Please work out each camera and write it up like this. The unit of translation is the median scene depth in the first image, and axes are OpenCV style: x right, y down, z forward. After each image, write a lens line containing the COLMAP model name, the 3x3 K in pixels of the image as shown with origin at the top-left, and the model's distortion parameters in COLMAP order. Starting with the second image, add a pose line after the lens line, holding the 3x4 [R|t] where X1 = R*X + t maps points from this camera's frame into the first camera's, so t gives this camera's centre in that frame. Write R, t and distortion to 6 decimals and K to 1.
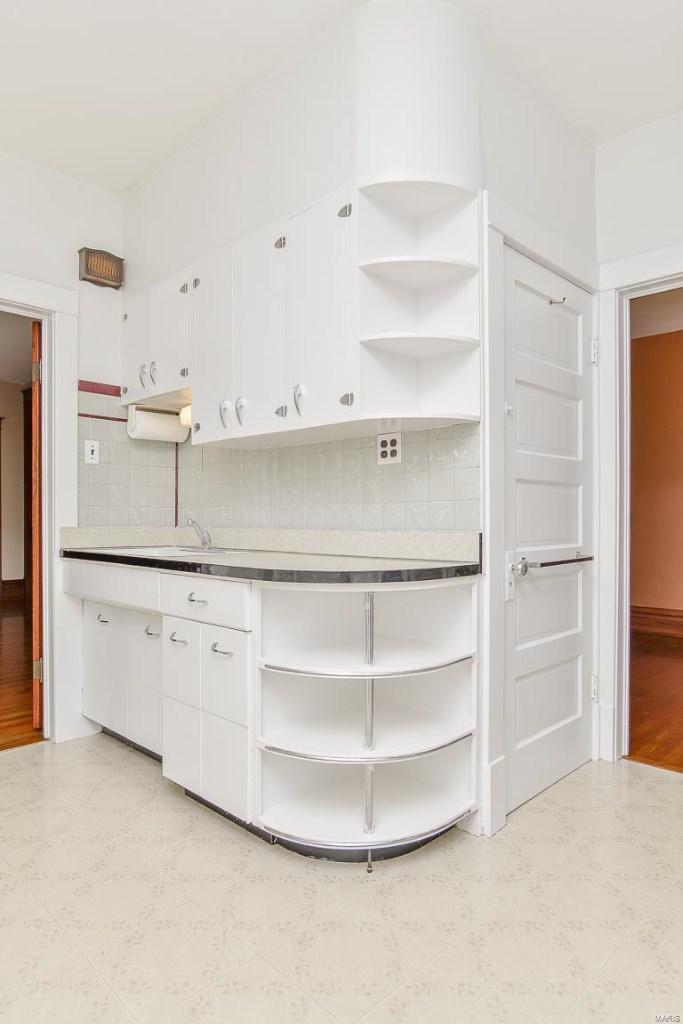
lens RADIAL K [[649.1, 0, 340.1], [0, 649.1, 516.1], [0, 0, 1]] dist [-0.020457, -0.000232]
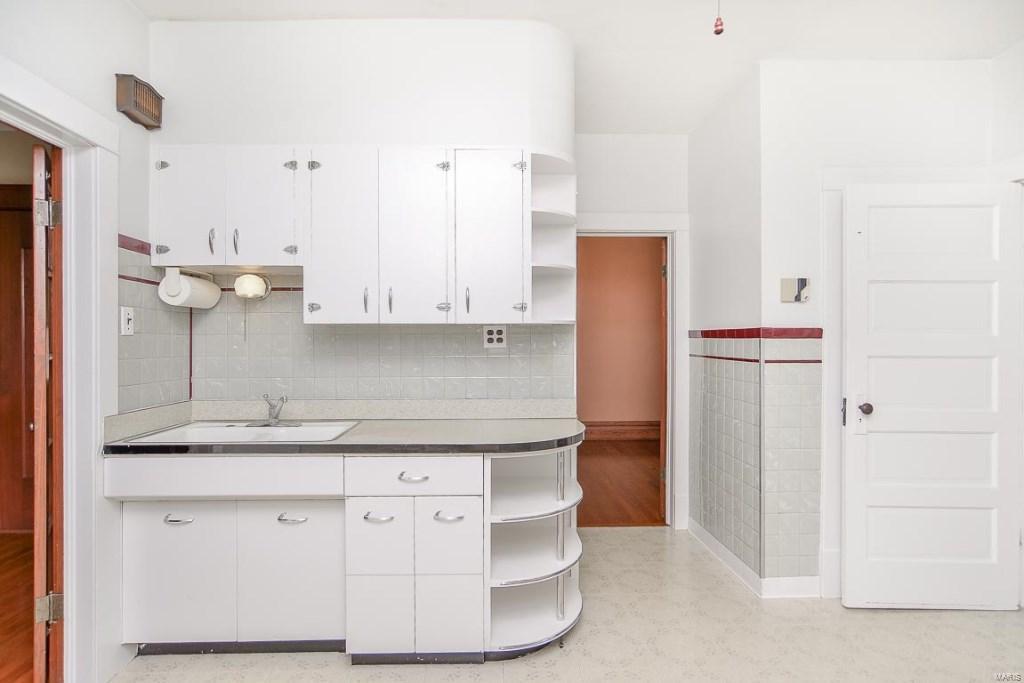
lens RADIAL K [[519.7, 0, 508.9], [0, 519.7, 341.1], [0, 0, 1]] dist [-0.020492, 0.014251]
pose [[0.686943, -0.002357, 0.726708, -0.558781], [-0.000932, 0.999991, 0.004124, -0.080996], [-0.726711, -0.003510, 0.686934, 0.200084]]
